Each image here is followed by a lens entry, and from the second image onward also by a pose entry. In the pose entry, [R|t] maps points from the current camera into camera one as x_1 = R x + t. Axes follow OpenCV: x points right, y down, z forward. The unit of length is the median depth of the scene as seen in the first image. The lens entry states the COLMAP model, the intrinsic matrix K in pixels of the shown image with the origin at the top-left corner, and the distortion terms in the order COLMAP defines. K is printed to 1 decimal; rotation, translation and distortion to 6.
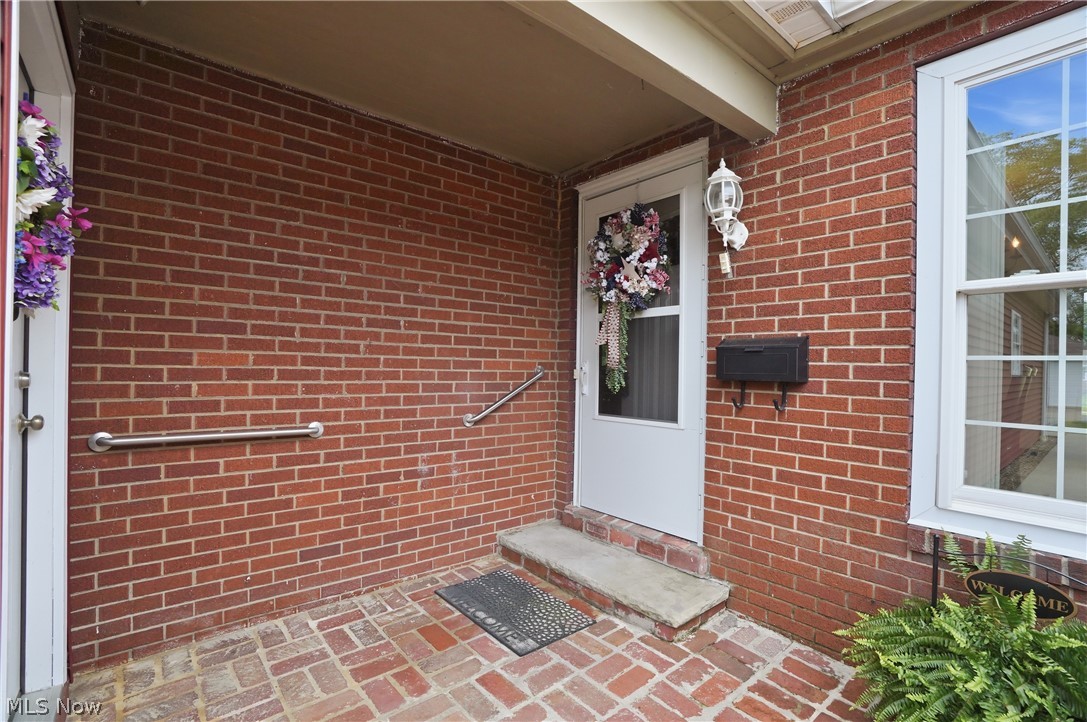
lens RADIAL K [[503.7, 0, 543.5], [0, 503.7, 361.0], [0, 0, 1]] dist [-0.076613, 0.026450]
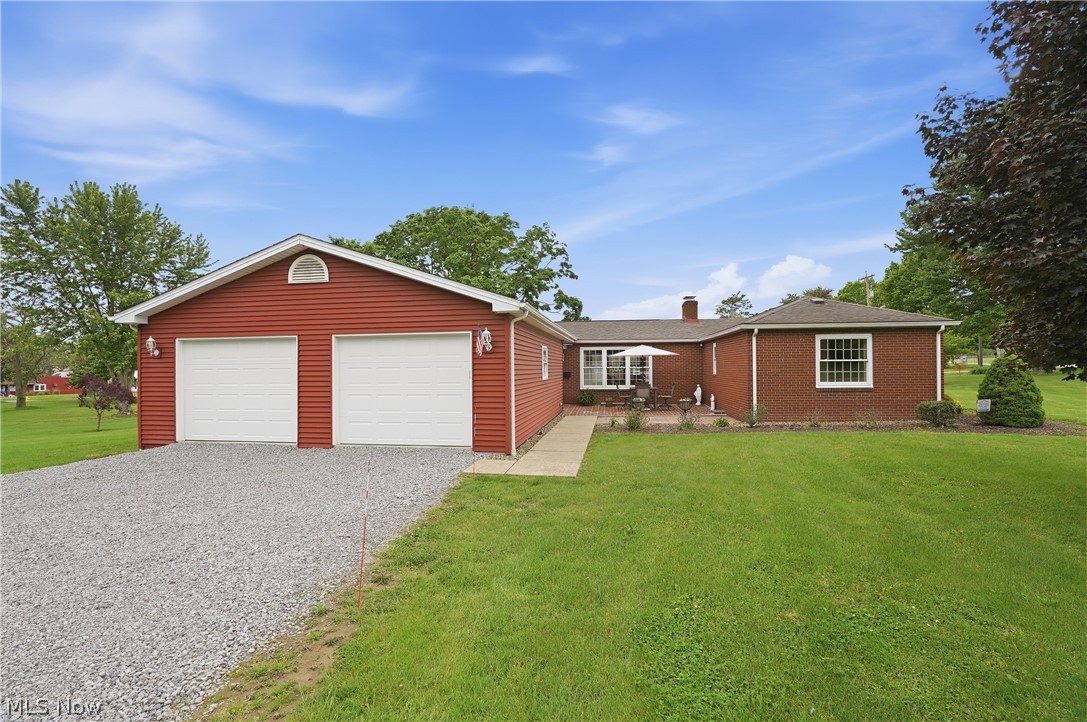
lens RADIAL K [[503.7, 0, 543.5], [0, 503.7, 361.0], [0, 0, 1]] dist [-0.076613, 0.026450]
pose [[0.737422, -0.020086, 0.675134, -5.139230], [0.019111, 0.999778, 0.008871, -0.286444], [-0.675162, 0.006361, 0.737642, -4.667649]]
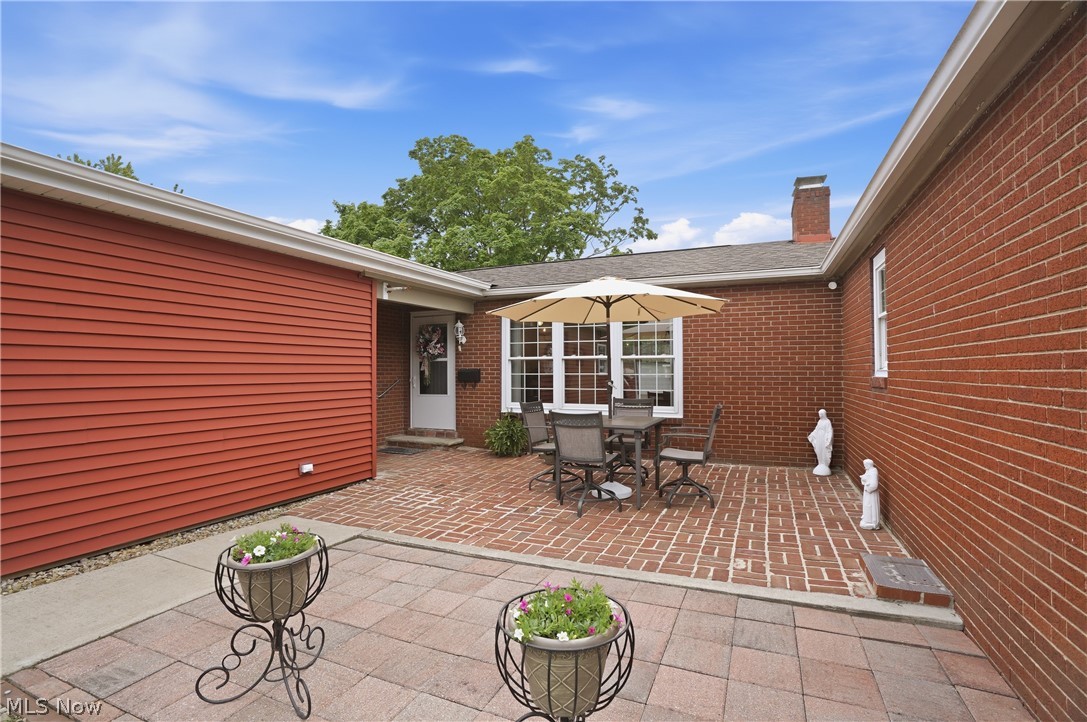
lens RADIAL K [[503.7, 0, 543.5], [0, 503.7, 361.0], [0, 0, 1]] dist [-0.076613, 0.026450]
pose [[0.892058, -0.015222, 0.451664, -0.650096], [0.018008, 0.999836, -0.001869, -0.075610], [-0.451562, 0.009801, 0.892186, -2.214375]]
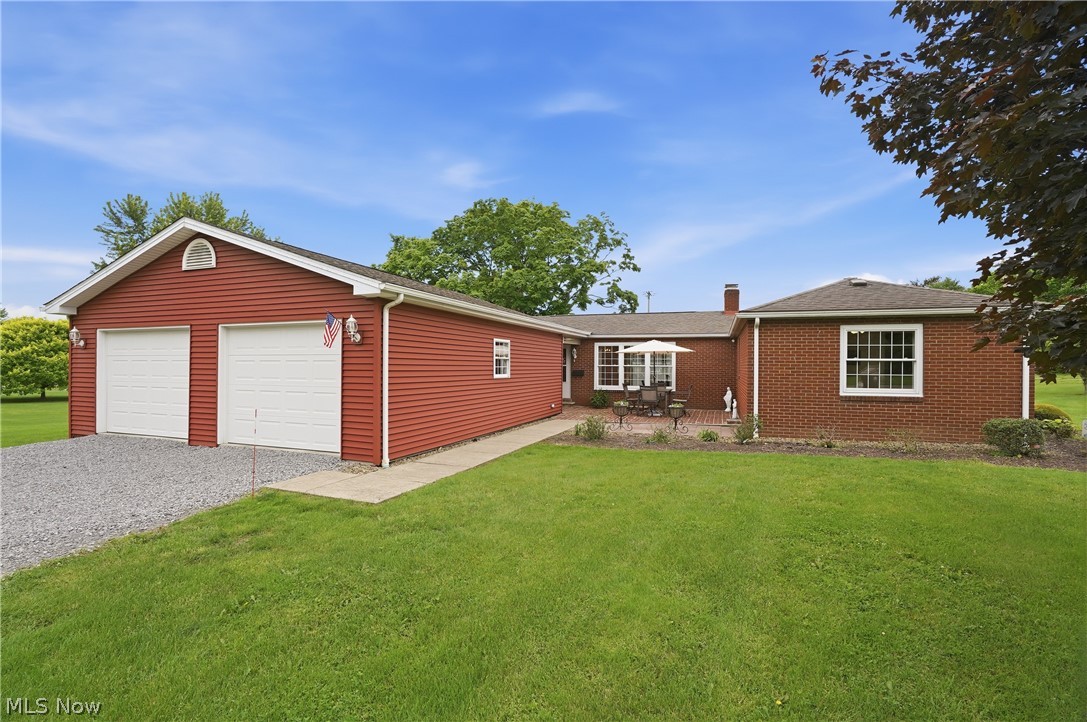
lens RADIAL K [[503.7, 0, 543.5], [0, 503.7, 361.0], [0, 0, 1]] dist [-0.076613, 0.026450]
pose [[0.856436, -0.013034, 0.516088, -3.660956], [0.009106, 0.999907, 0.010143, -0.242503], [-0.516172, -0.003988, 0.856476, -4.904793]]
